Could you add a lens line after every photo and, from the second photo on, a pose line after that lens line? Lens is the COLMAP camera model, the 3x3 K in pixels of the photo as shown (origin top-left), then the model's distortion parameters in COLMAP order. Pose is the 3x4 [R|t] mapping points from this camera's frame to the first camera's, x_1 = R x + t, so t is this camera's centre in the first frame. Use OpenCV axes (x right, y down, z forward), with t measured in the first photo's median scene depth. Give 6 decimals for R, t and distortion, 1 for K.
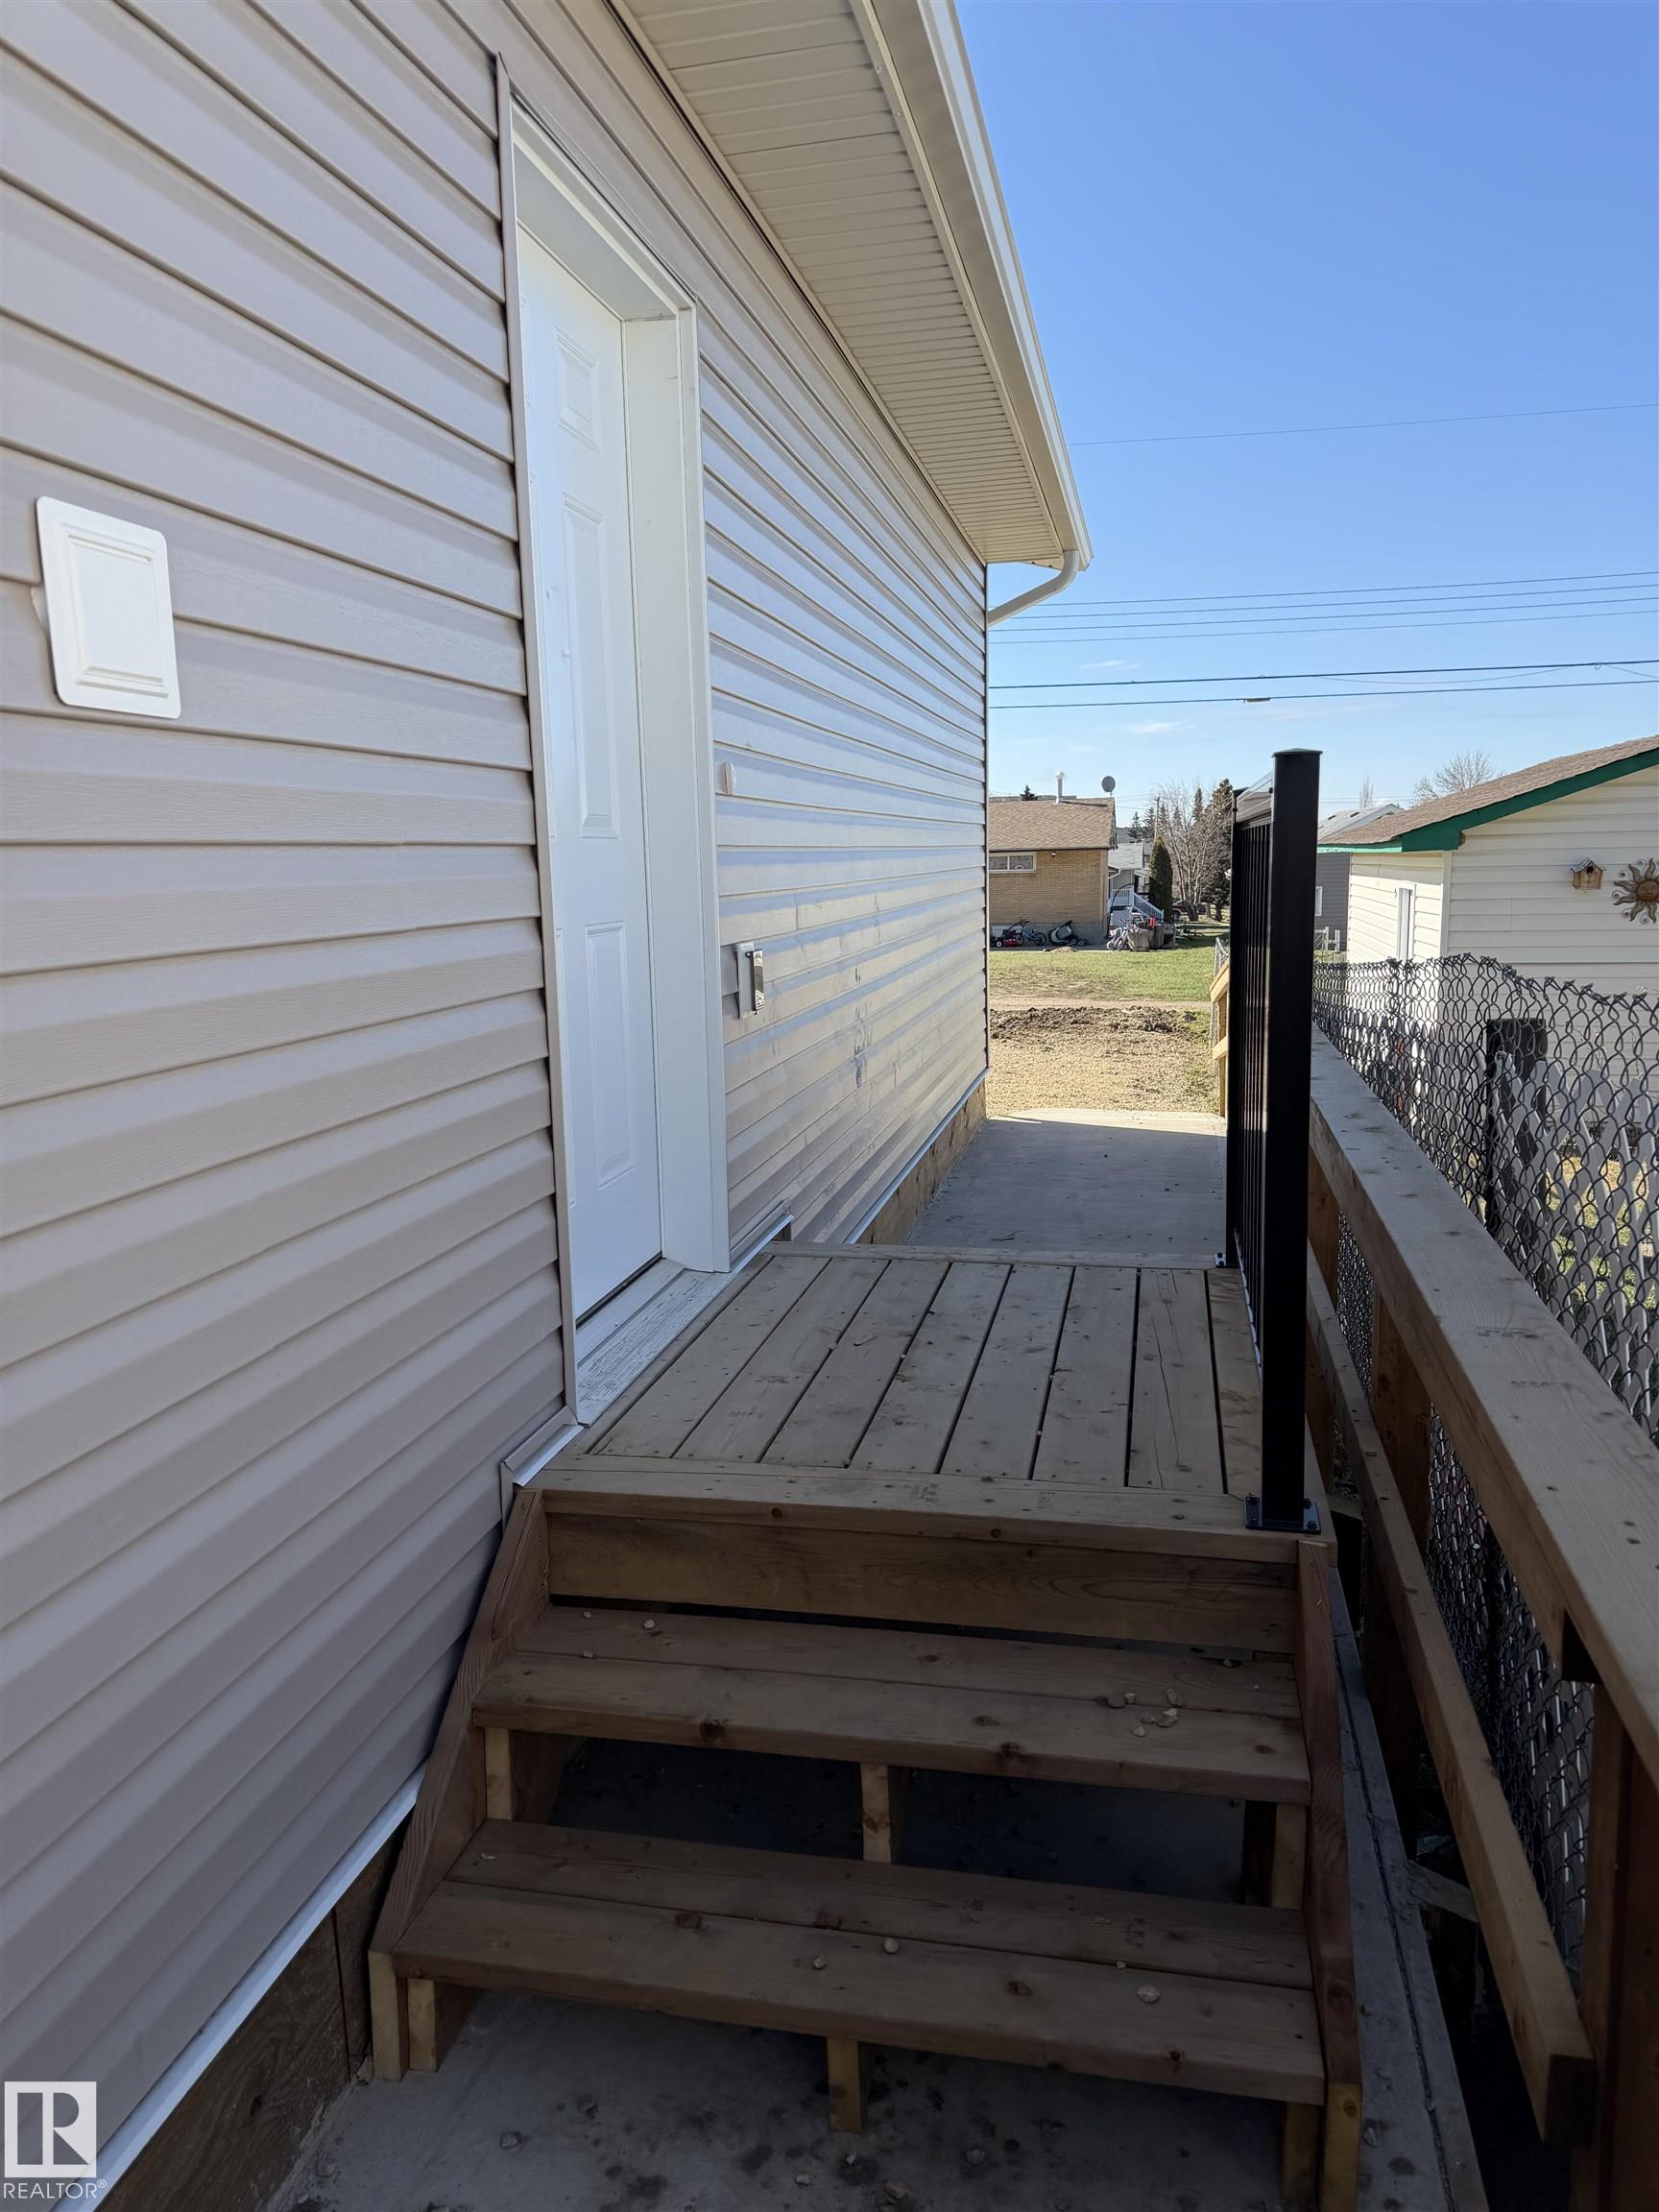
lens RADIAL K [[1555.0, 0, 824.0], [0, 1555.0, 1094.9], [0, 0, 1]] dist [0.117718, -0.141199]
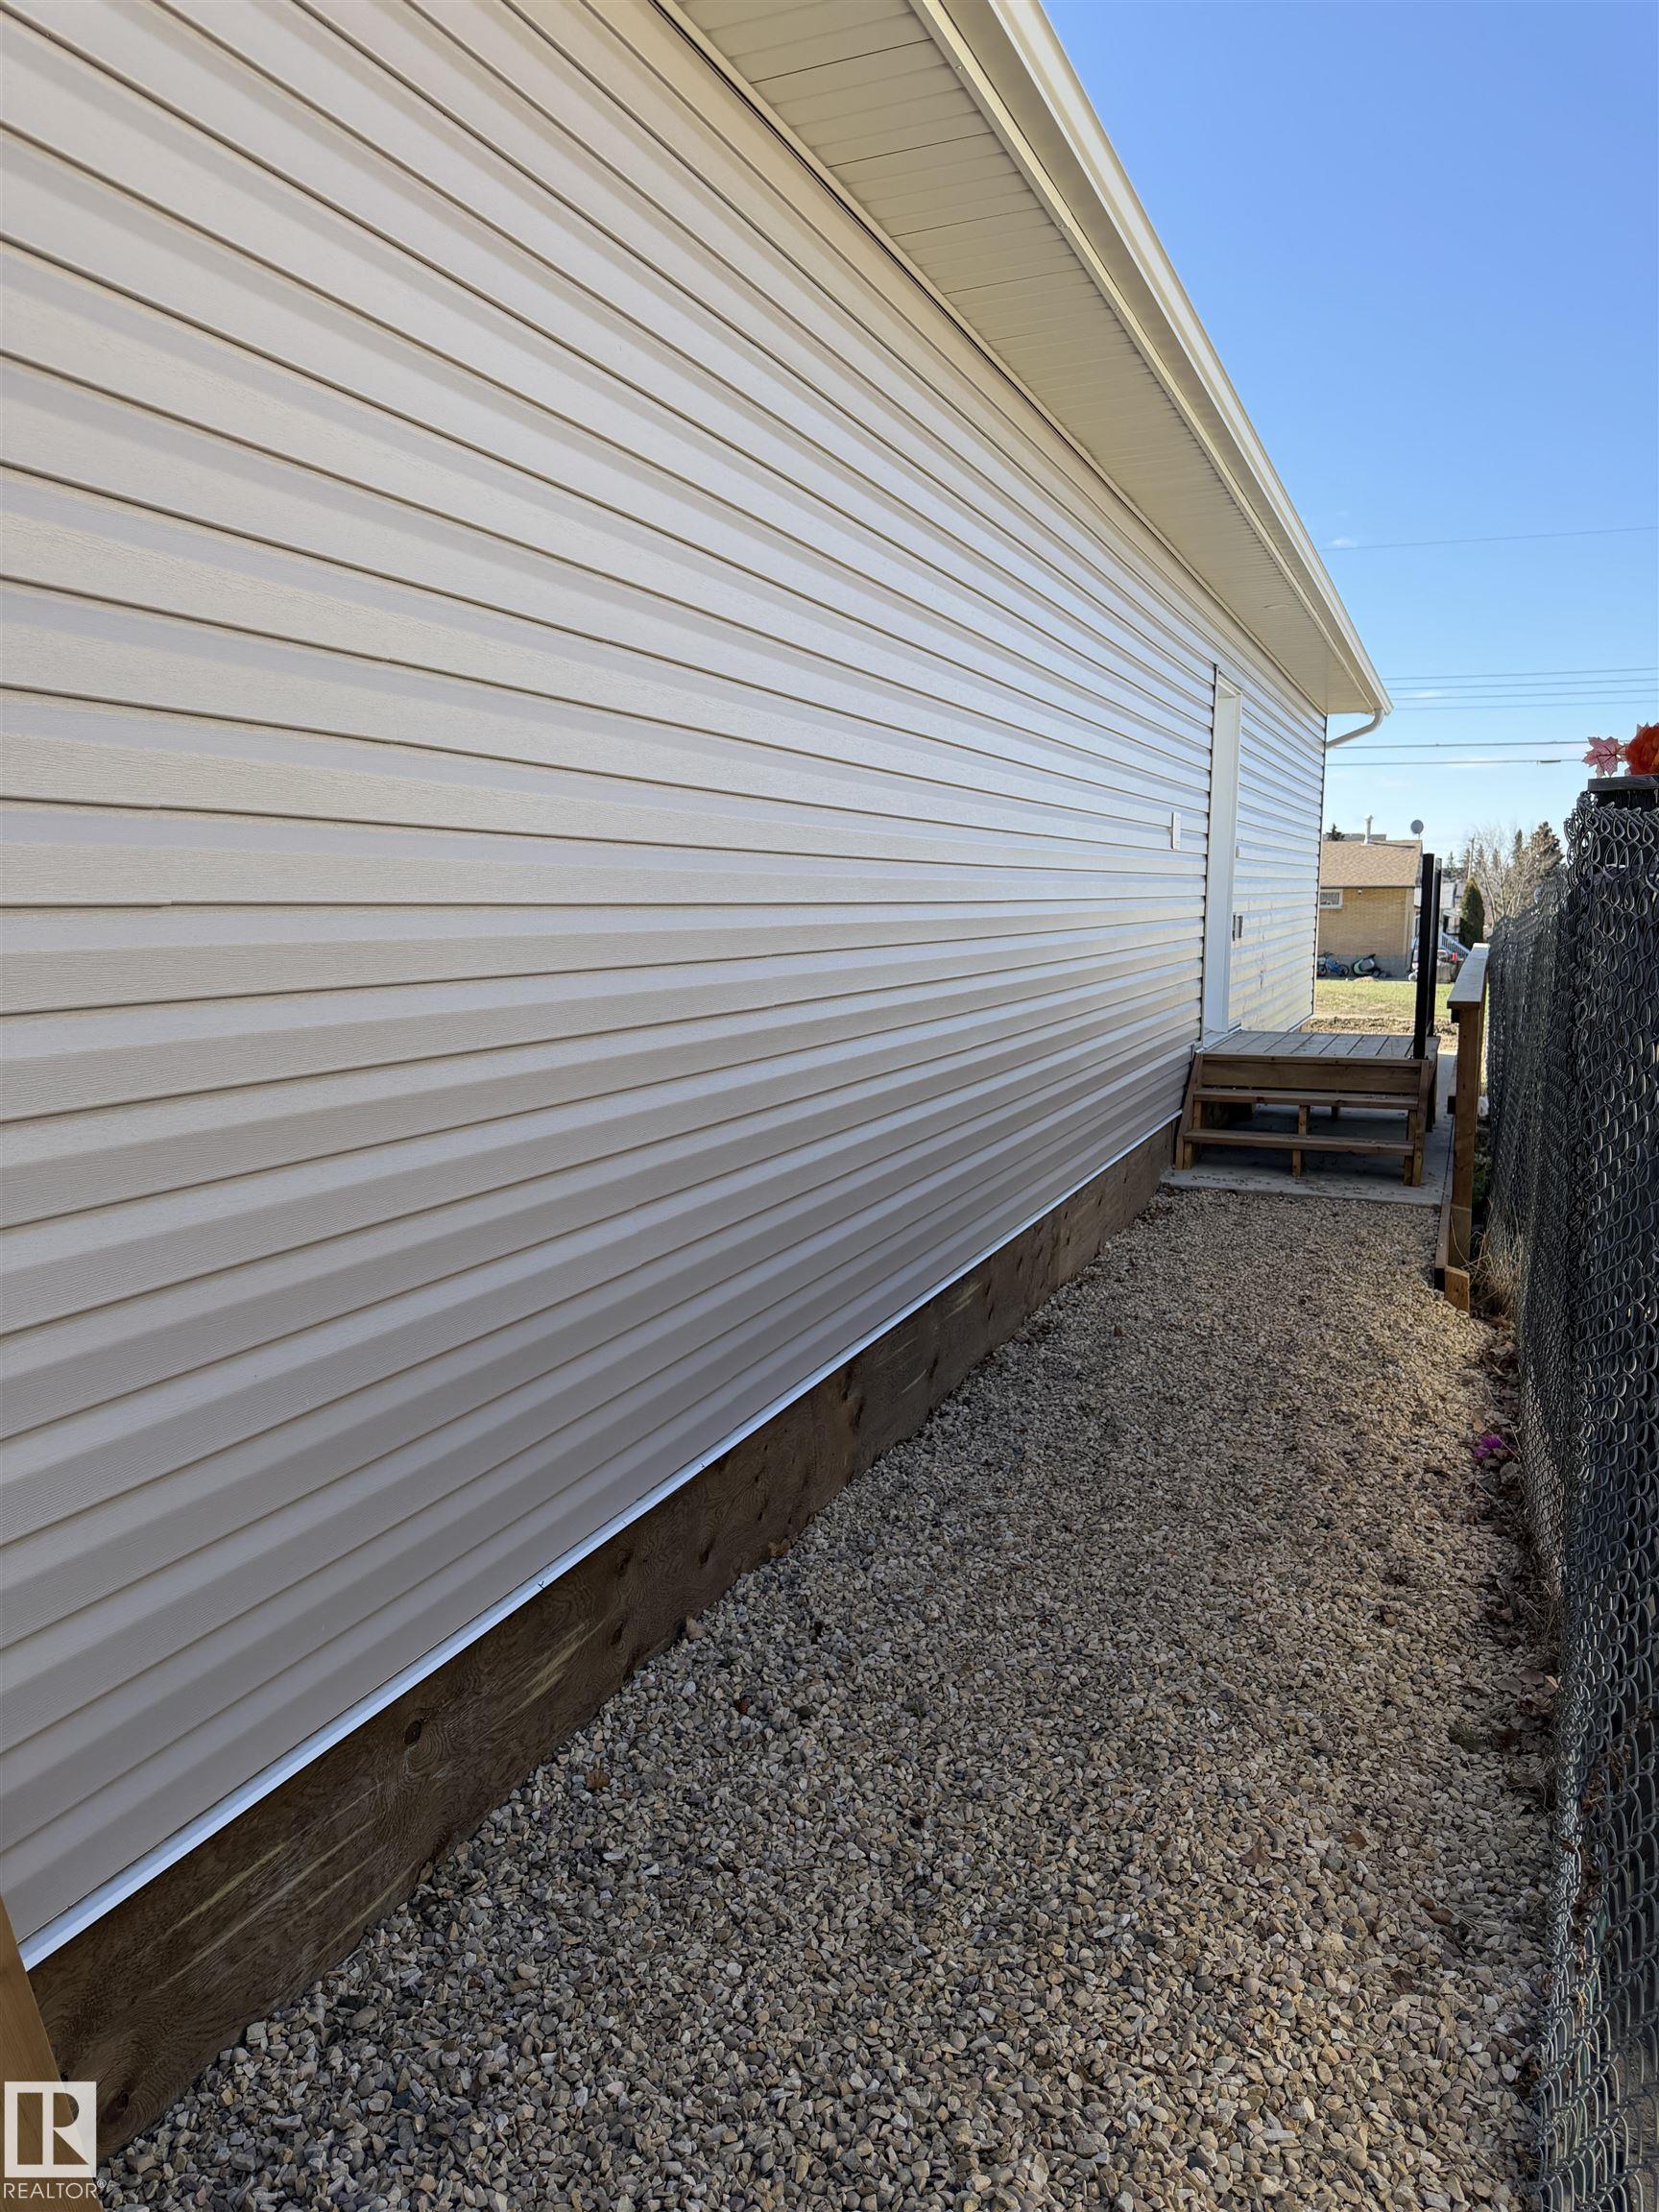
lens RADIAL K [[1558.3, 0, 816.8], [0, 1558.3, 1094.1], [0, 0, 1]] dist [0.080341, -0.101735]
pose [[0.982611, 0.044151, -0.180351, -0.018630], [-0.047969, 0.998706, -0.016864, 0.020971], [0.179373, 0.025222, 0.983458, -0.125600]]
